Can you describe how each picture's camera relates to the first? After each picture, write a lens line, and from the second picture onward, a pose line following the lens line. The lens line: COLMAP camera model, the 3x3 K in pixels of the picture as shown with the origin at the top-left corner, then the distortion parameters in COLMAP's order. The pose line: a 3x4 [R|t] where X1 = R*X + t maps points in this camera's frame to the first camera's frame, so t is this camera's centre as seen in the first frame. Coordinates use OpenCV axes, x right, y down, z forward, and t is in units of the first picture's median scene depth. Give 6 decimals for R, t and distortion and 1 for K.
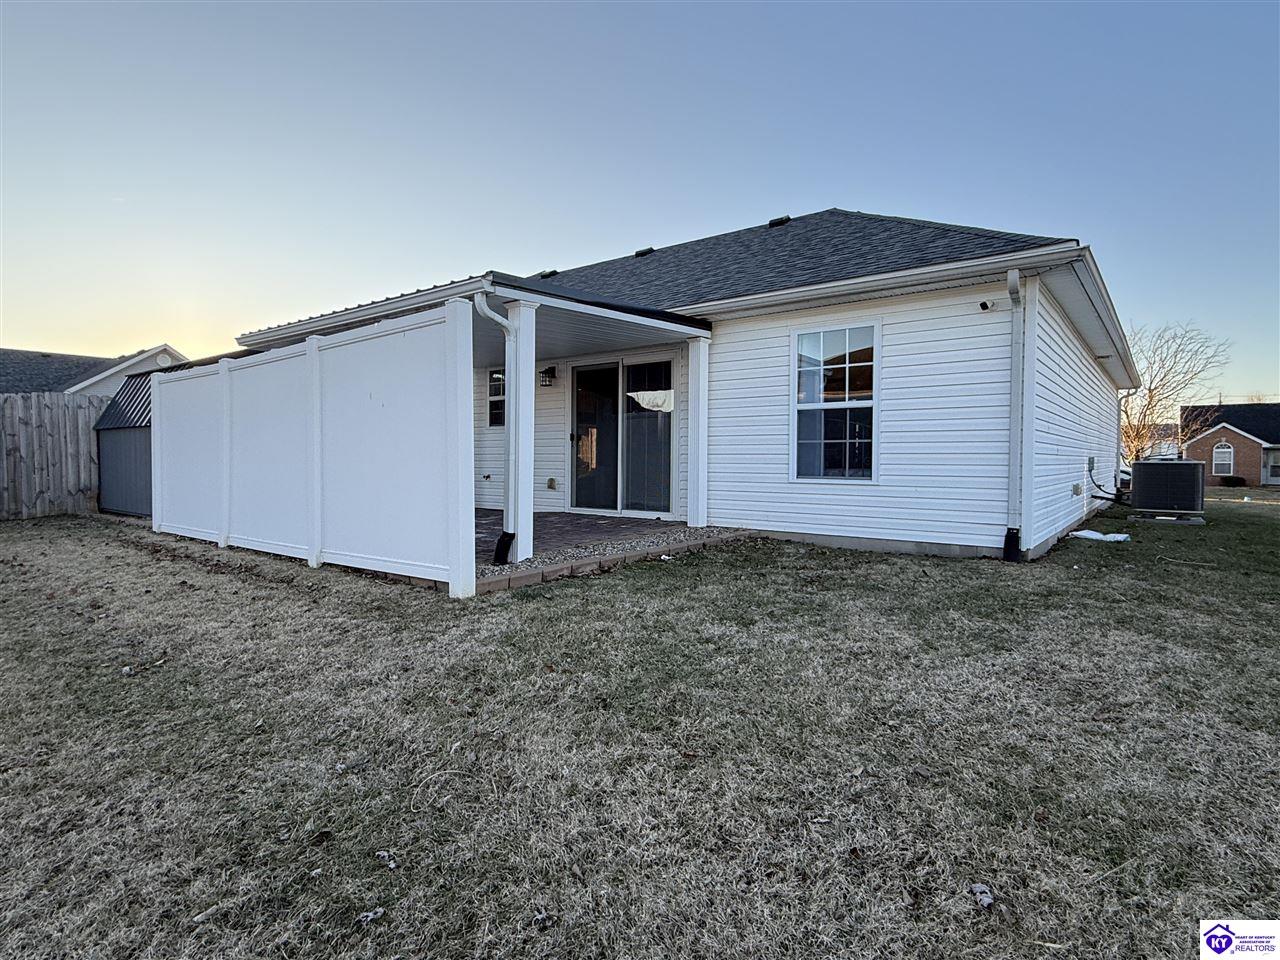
lens RADIAL K [[669.1, 0, 640.0], [0, 669.1, 480.0], [0, 0, 1]] dist [-0.000610, 0.000434]
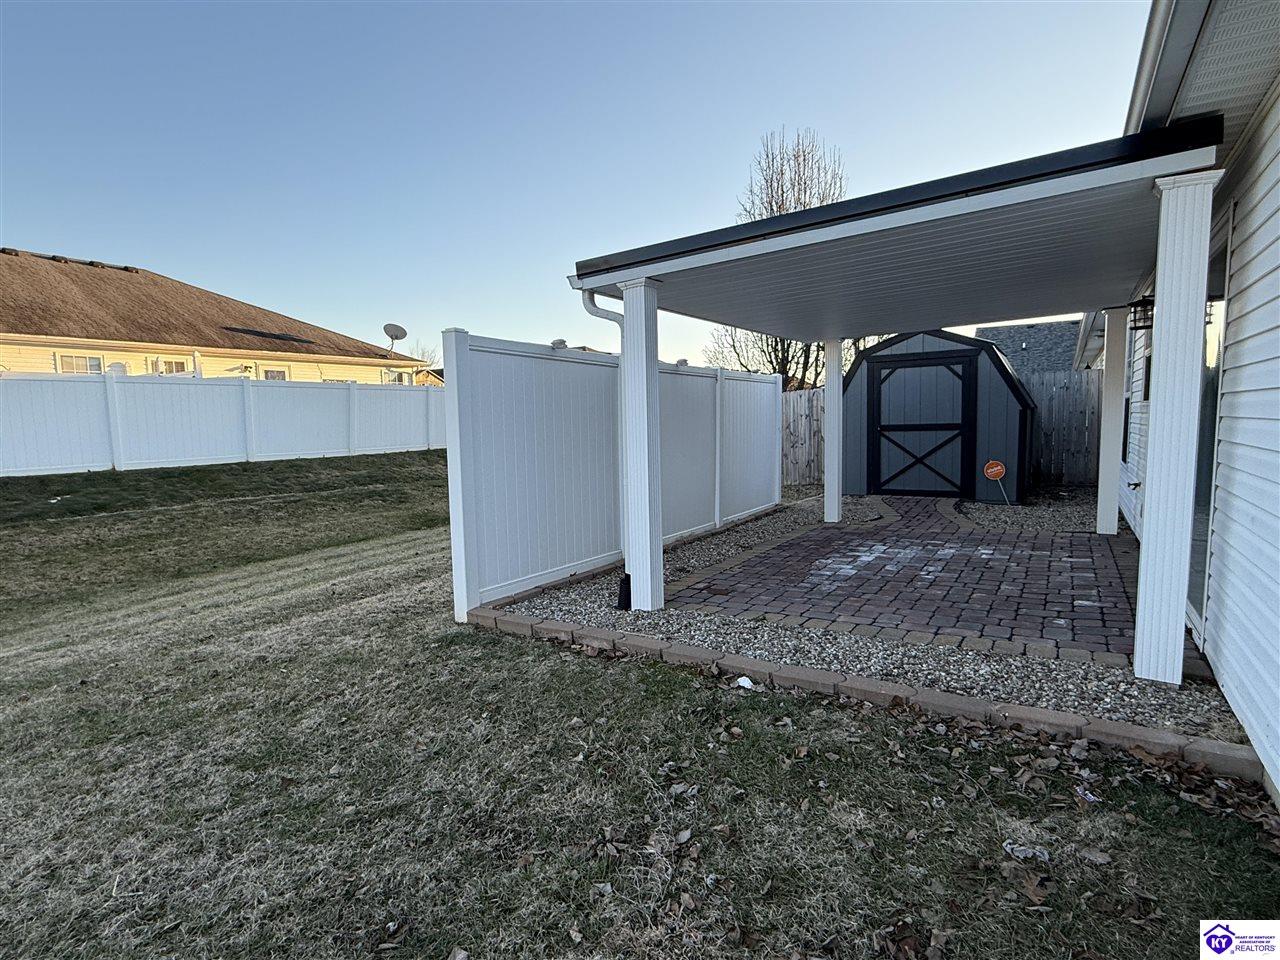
lens RADIAL K [[669.1, 0, 640.0], [0, 669.1, 480.0], [0, 0, 1]] dist [-0.000610, 0.000434]
pose [[0.095824, 0.086415, -0.991640, 0.488357], [-0.011020, 0.996256, 0.085753, -0.083955], [0.995337, 0.002711, 0.096418, 0.748017]]
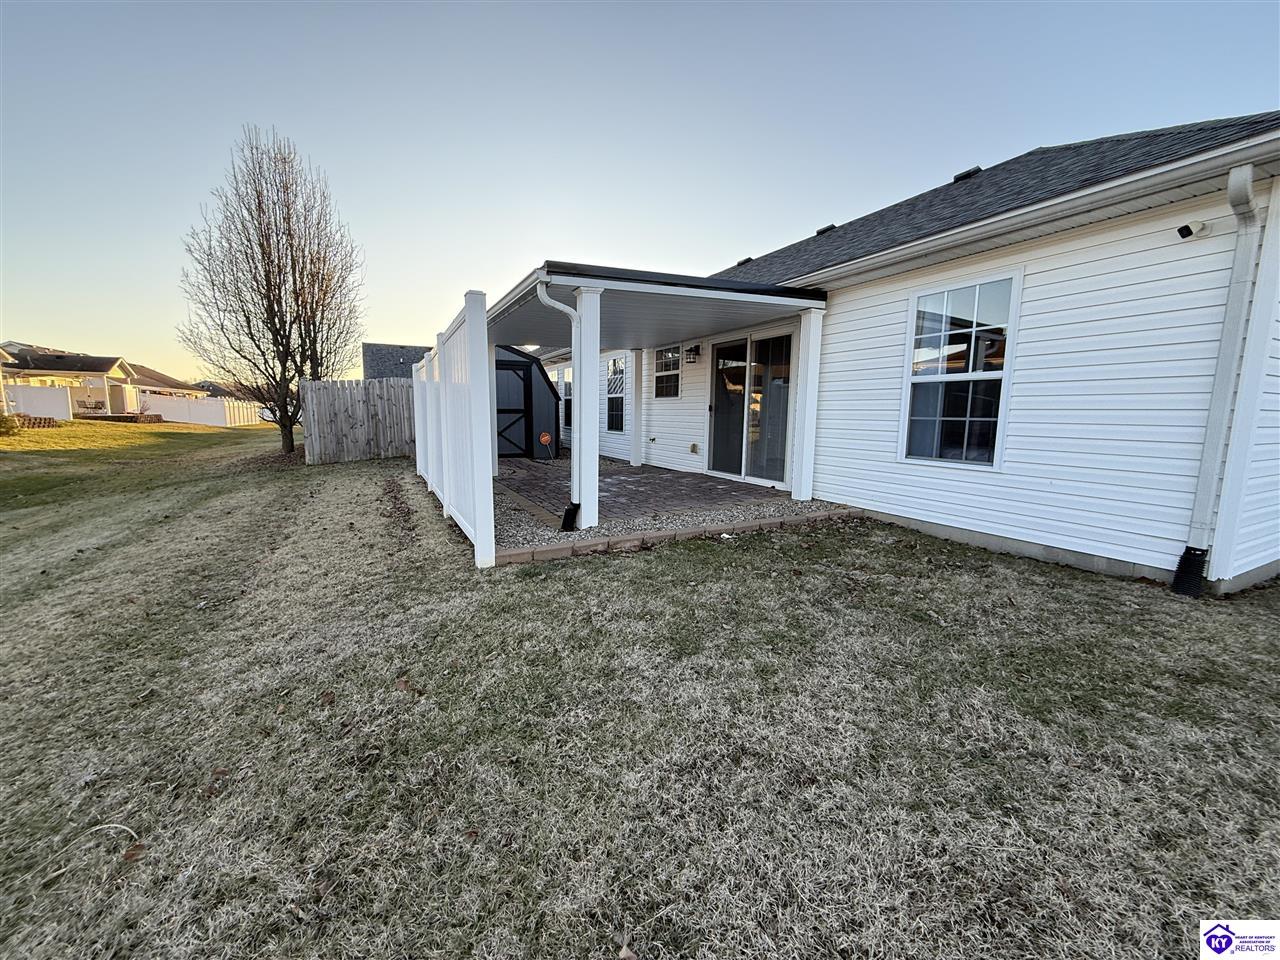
lens RADIAL K [[504.1, 0, 641.2], [0, 504.1, 480.9], [0, 0, 1]] dist [0.000742, 0.000050]
pose [[0.910662, 0.061245, -0.408588, 0.198473], [-0.019904, 0.994307, 0.104678, -0.038595], [0.412673, -0.087194, 0.906696, 0.228336]]
